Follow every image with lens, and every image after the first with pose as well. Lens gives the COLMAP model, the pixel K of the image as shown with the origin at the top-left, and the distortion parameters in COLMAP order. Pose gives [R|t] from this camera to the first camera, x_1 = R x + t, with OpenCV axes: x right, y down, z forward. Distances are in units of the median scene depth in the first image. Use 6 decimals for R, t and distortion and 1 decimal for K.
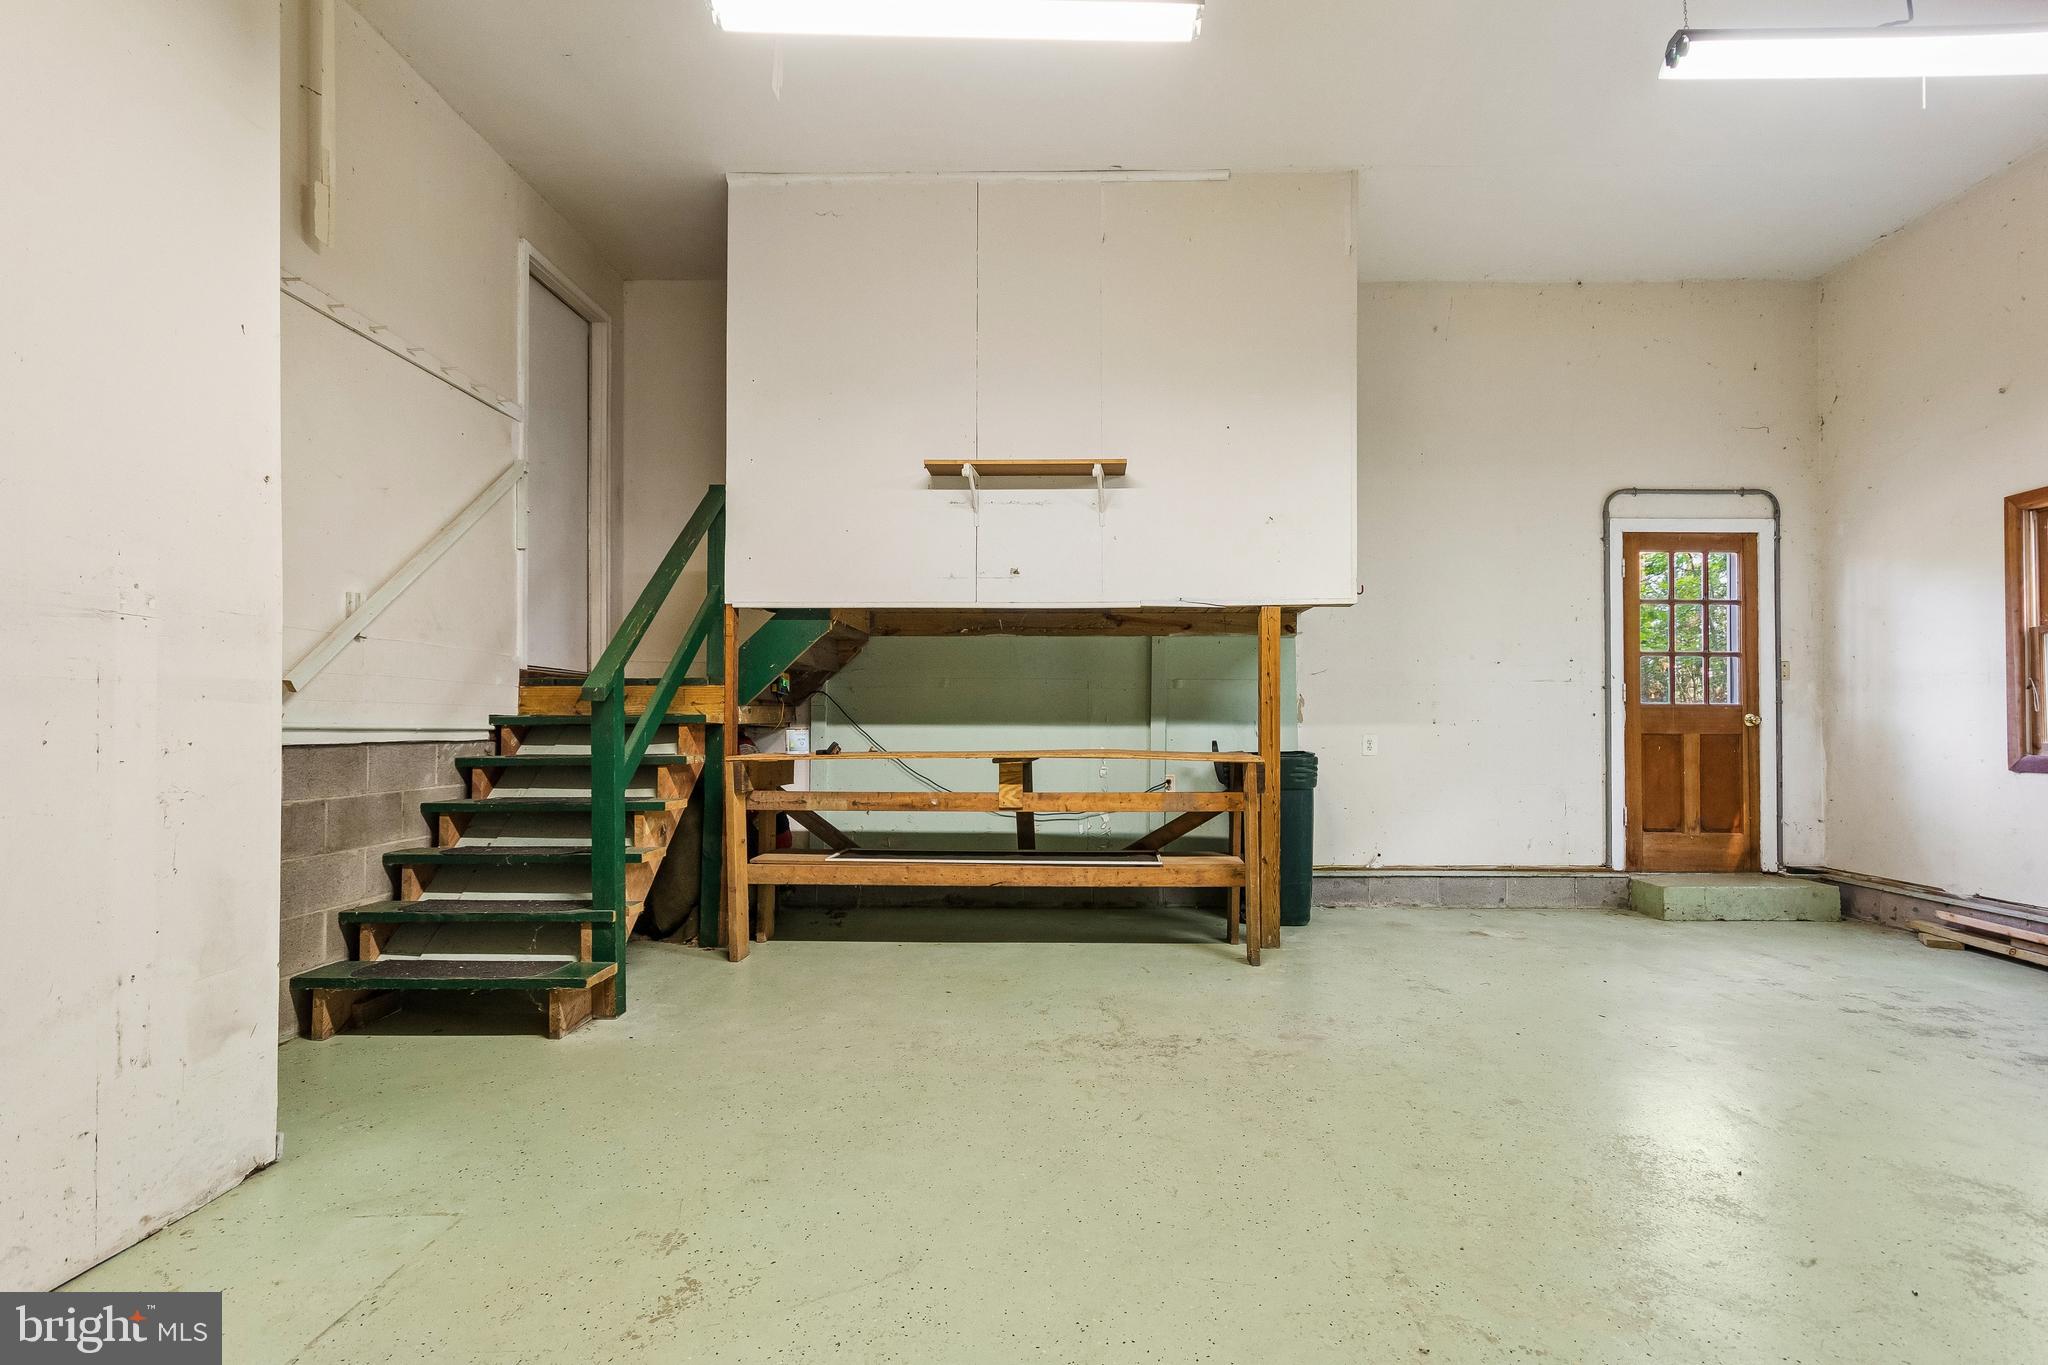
lens RADIAL K [[967.7, 0, 1067.4], [0, 967.7, 720.7], [0, 0, 1]] dist [0.000353, 0.001820]
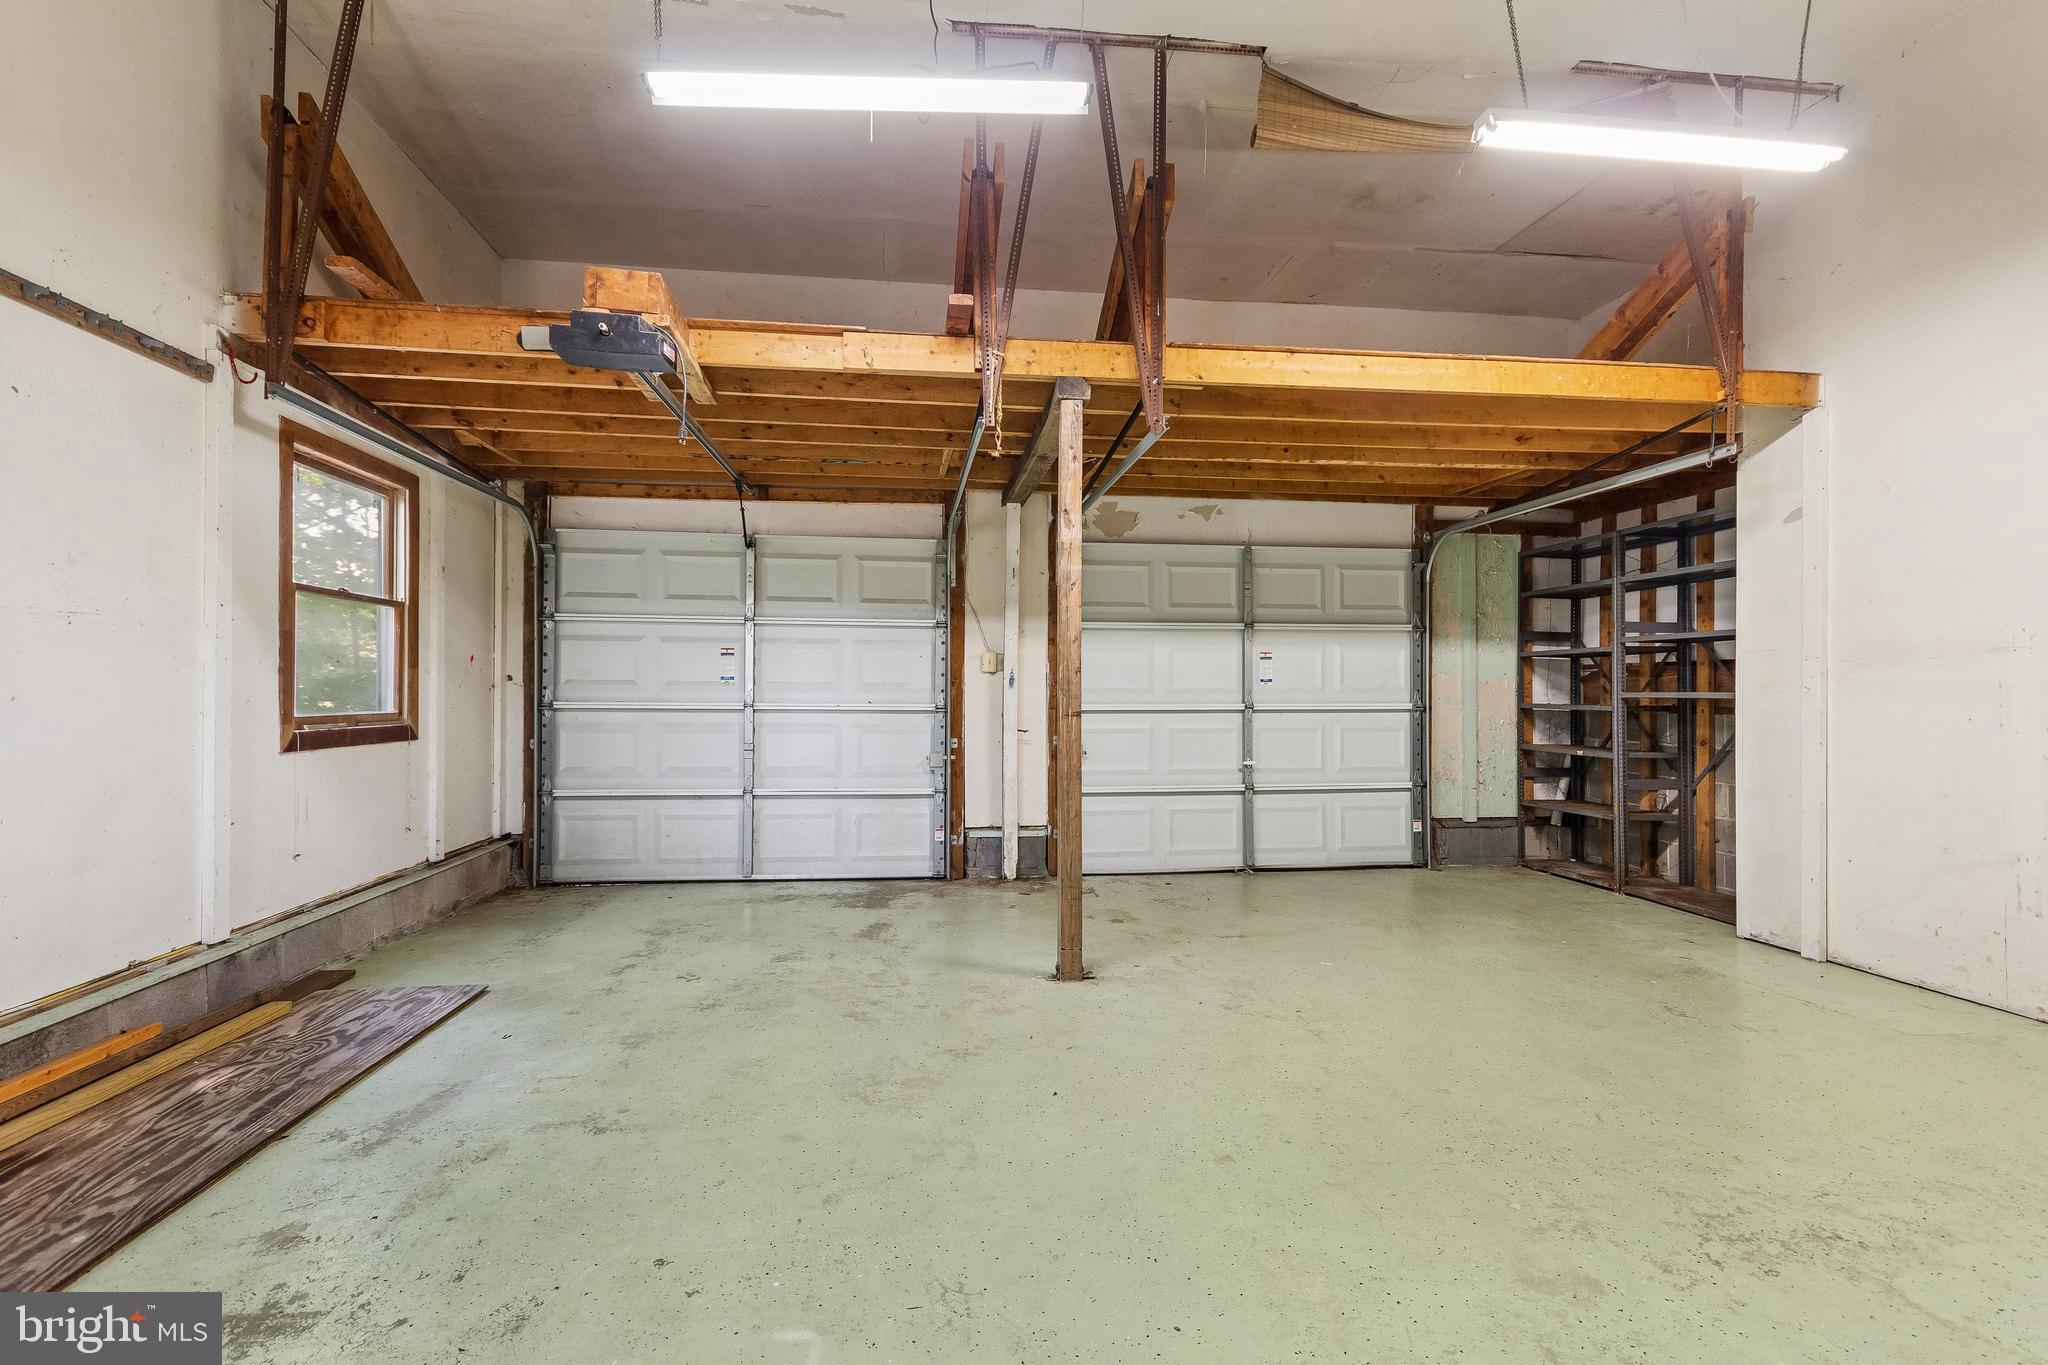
lens RADIAL K [[967.7, 0, 1018.9], [0, 967.7, 686.9], [0, 0, 1]] dist [0.000353, 0.001820]
pose [[-0.992226, -0.004151, -0.124379, 0.659589], [-0.002649, 0.999922, -0.012241, -0.008724], [0.124420, -0.011816, -0.992159, 1.613004]]
